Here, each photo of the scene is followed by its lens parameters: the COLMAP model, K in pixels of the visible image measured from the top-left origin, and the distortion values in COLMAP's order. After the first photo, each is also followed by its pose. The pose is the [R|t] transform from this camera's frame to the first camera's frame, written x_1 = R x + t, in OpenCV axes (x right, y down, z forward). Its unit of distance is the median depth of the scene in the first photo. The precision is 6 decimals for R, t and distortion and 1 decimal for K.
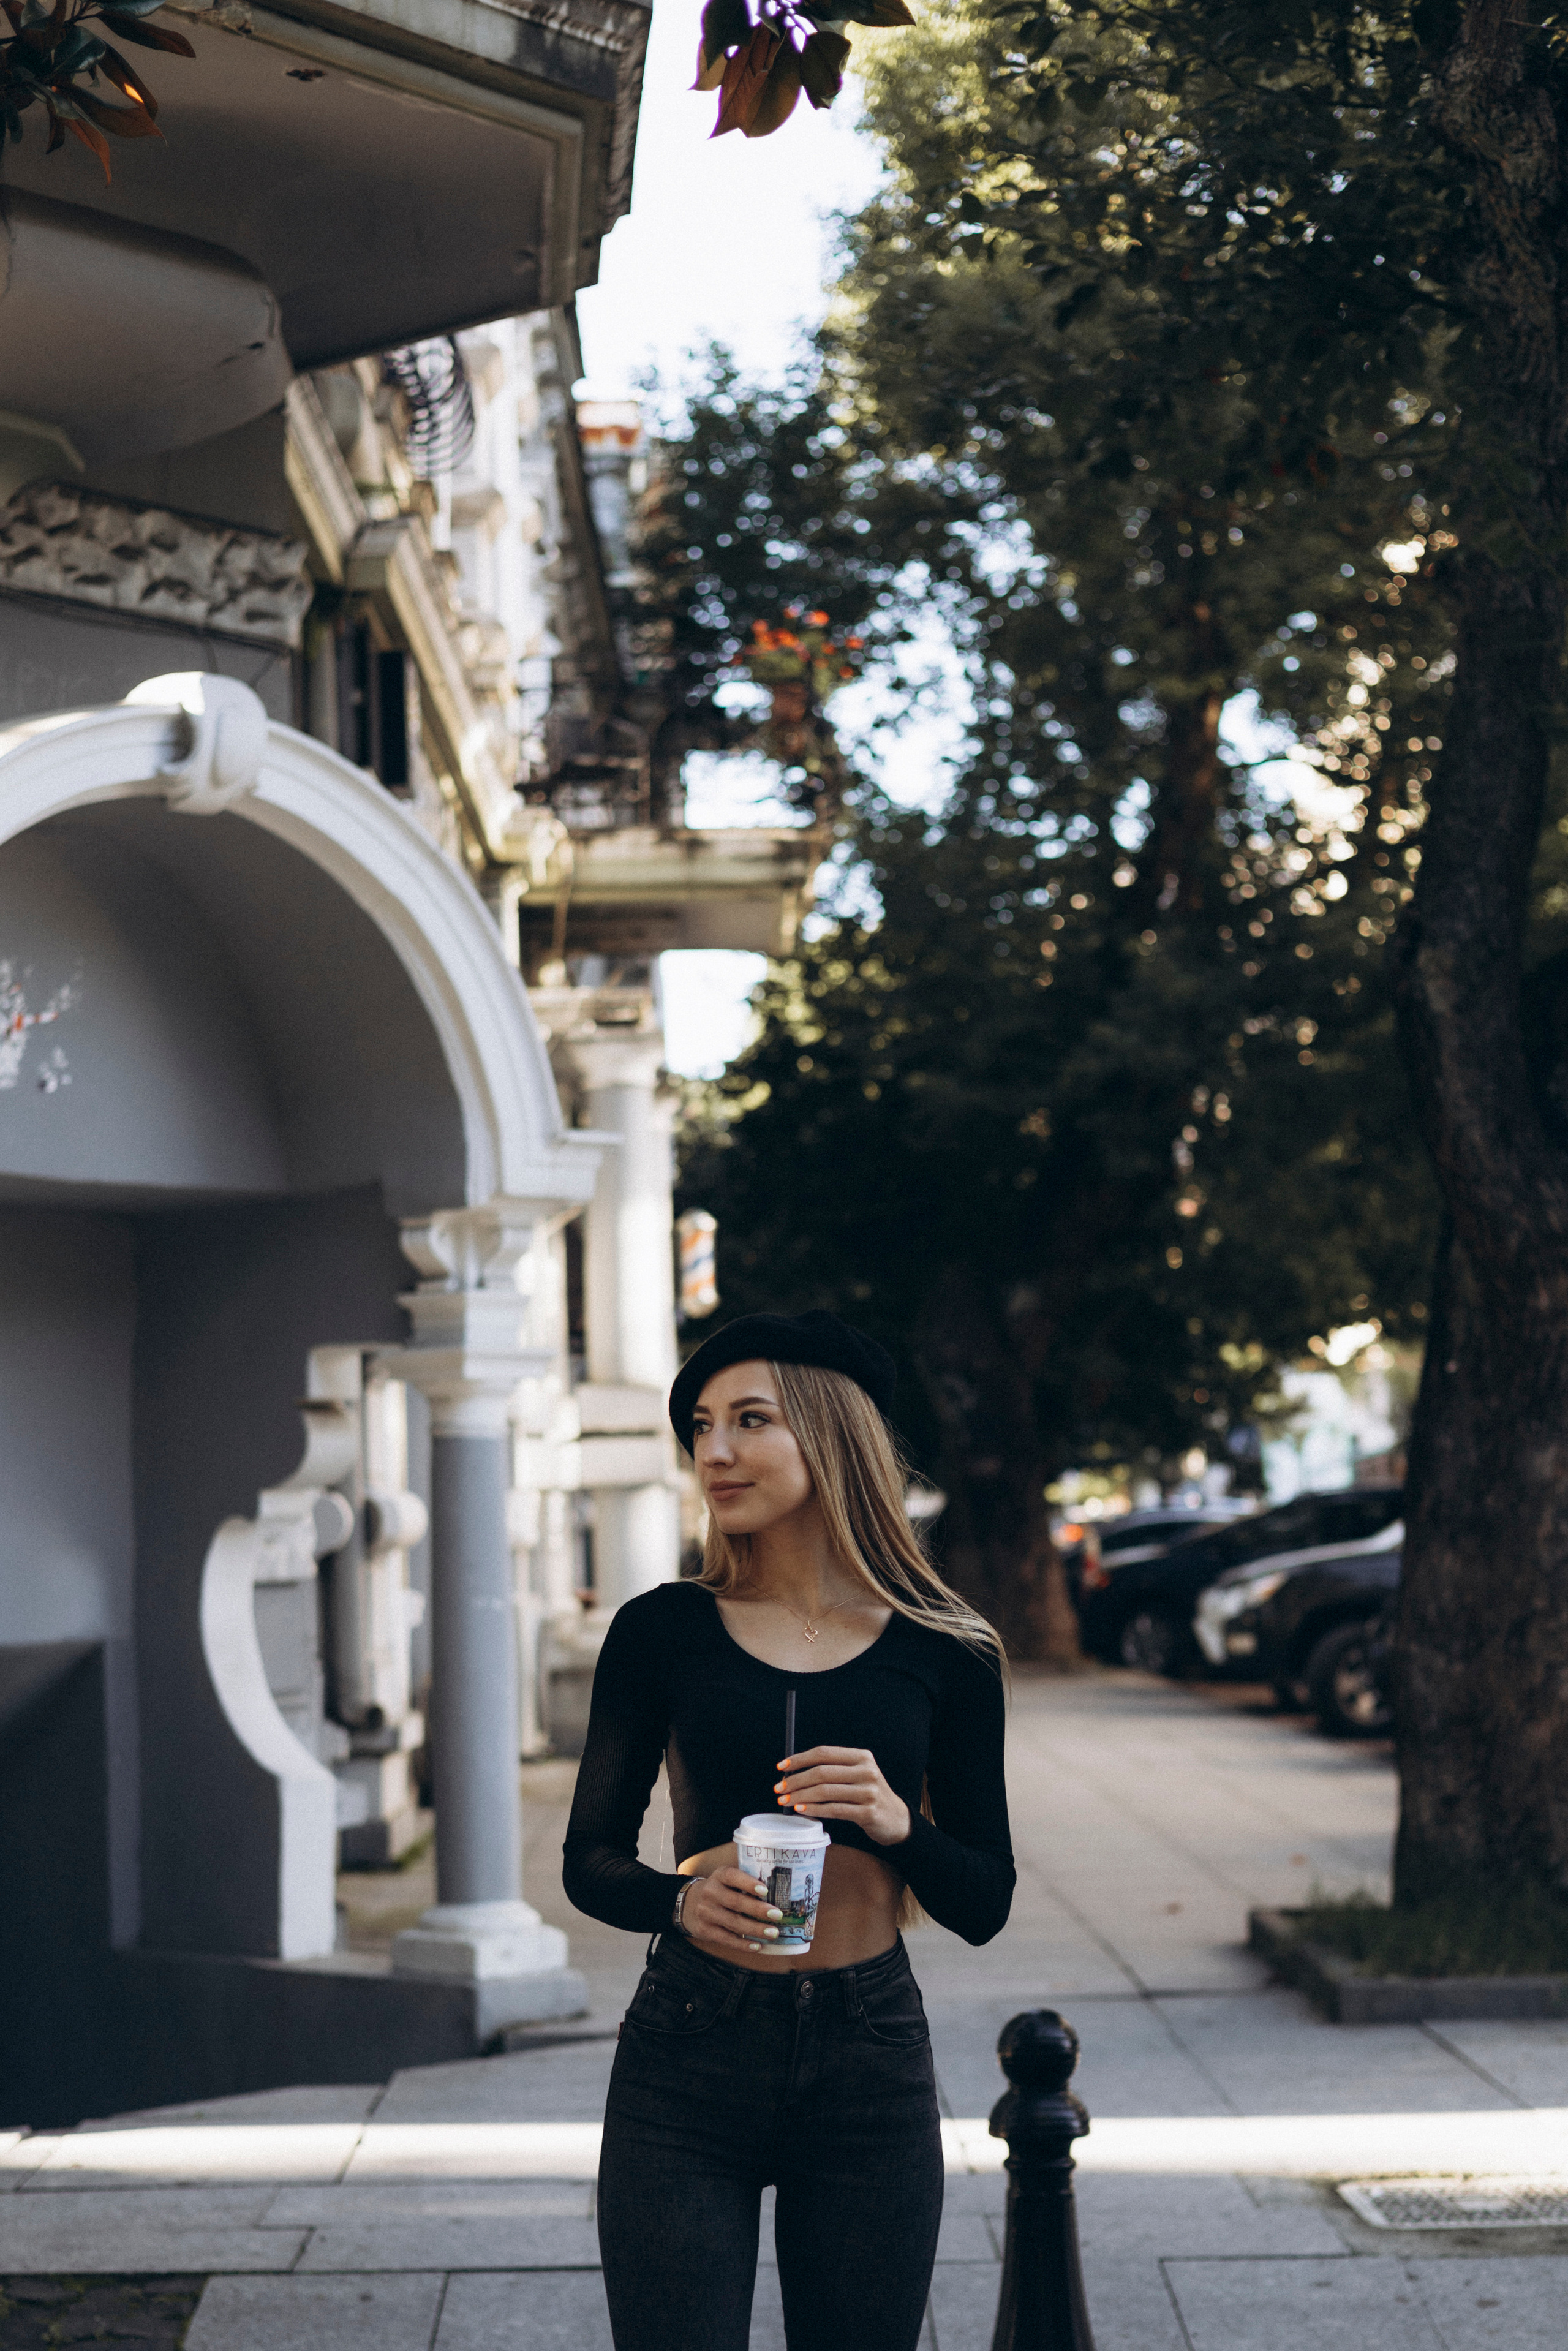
lens RADIAL K [[3236.0, 0, 832.4], [0, 3236.0, 1178.9], [0, 0, 1]] dist [0.080763, -0.340575]
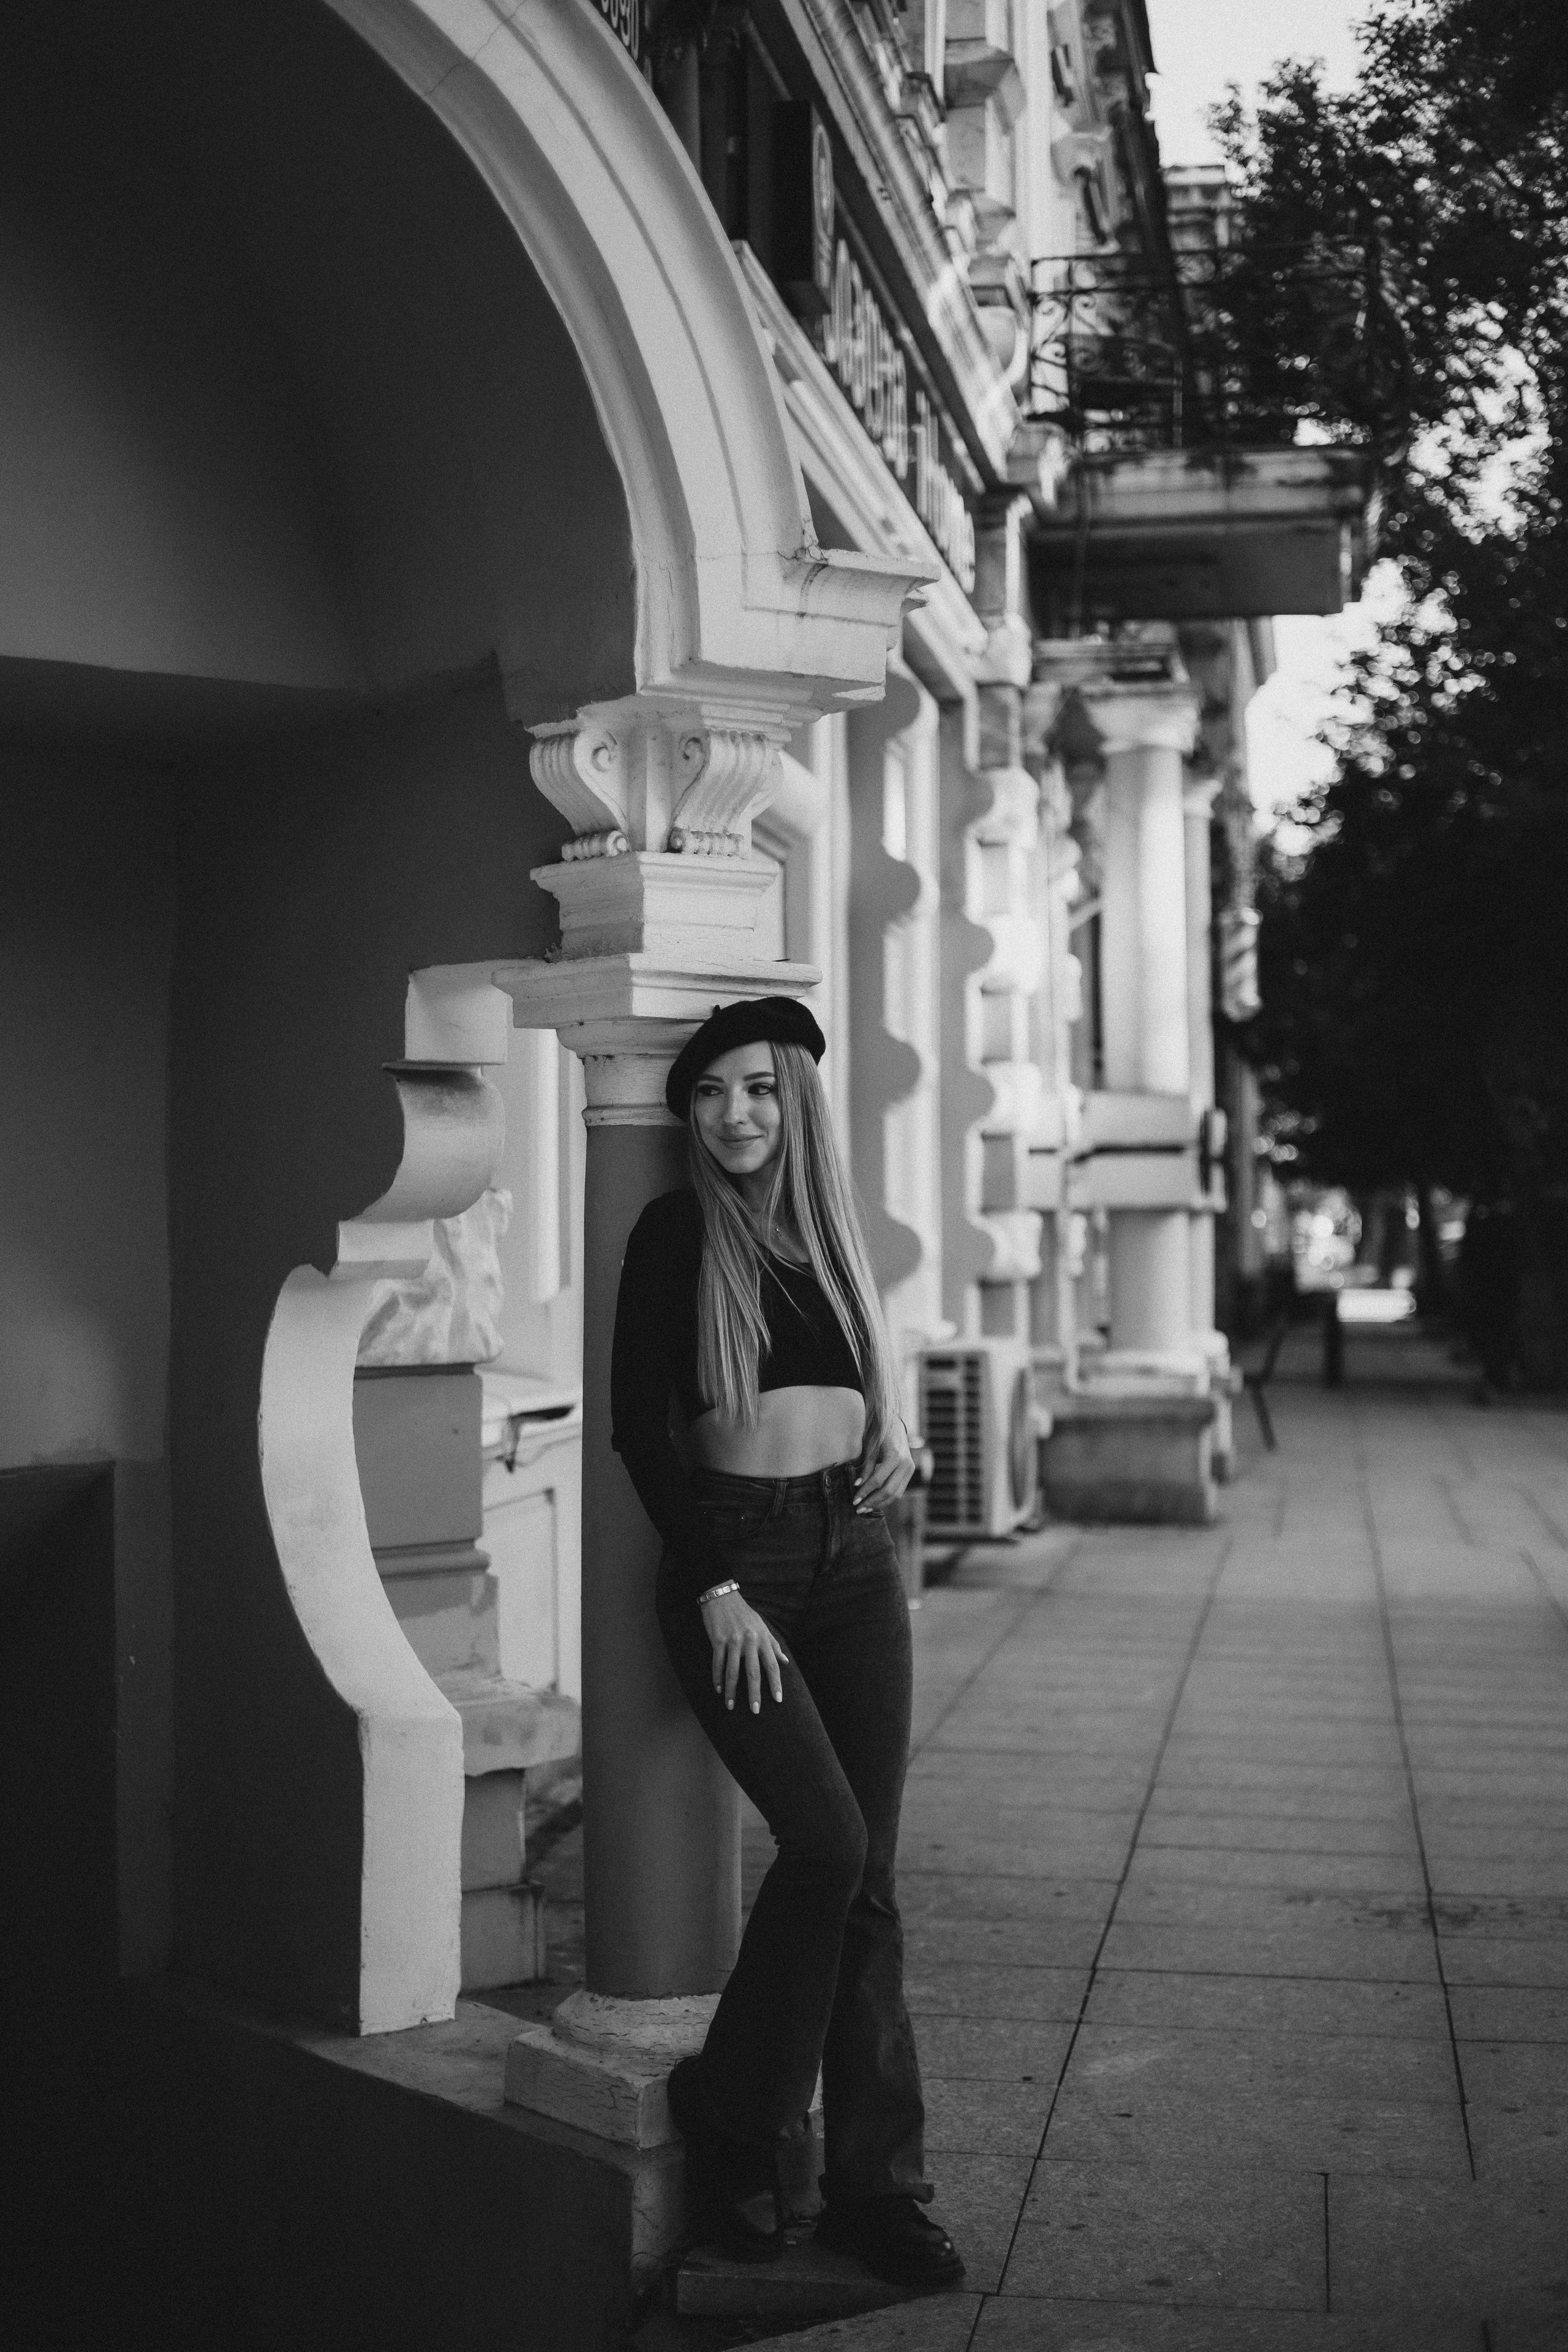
lens RADIAL K [[3237.6, 0, 832.4], [0, 3237.6, 1179.4], [0, 0, 1]] dist [0.080763, -0.340575]
pose [[0.985073, 0.008638, -0.171919, 0.007017], [0.006244, 0.996290, 0.085836, 0.028902], [0.172023, -0.085629, 0.981364, 0.326090]]
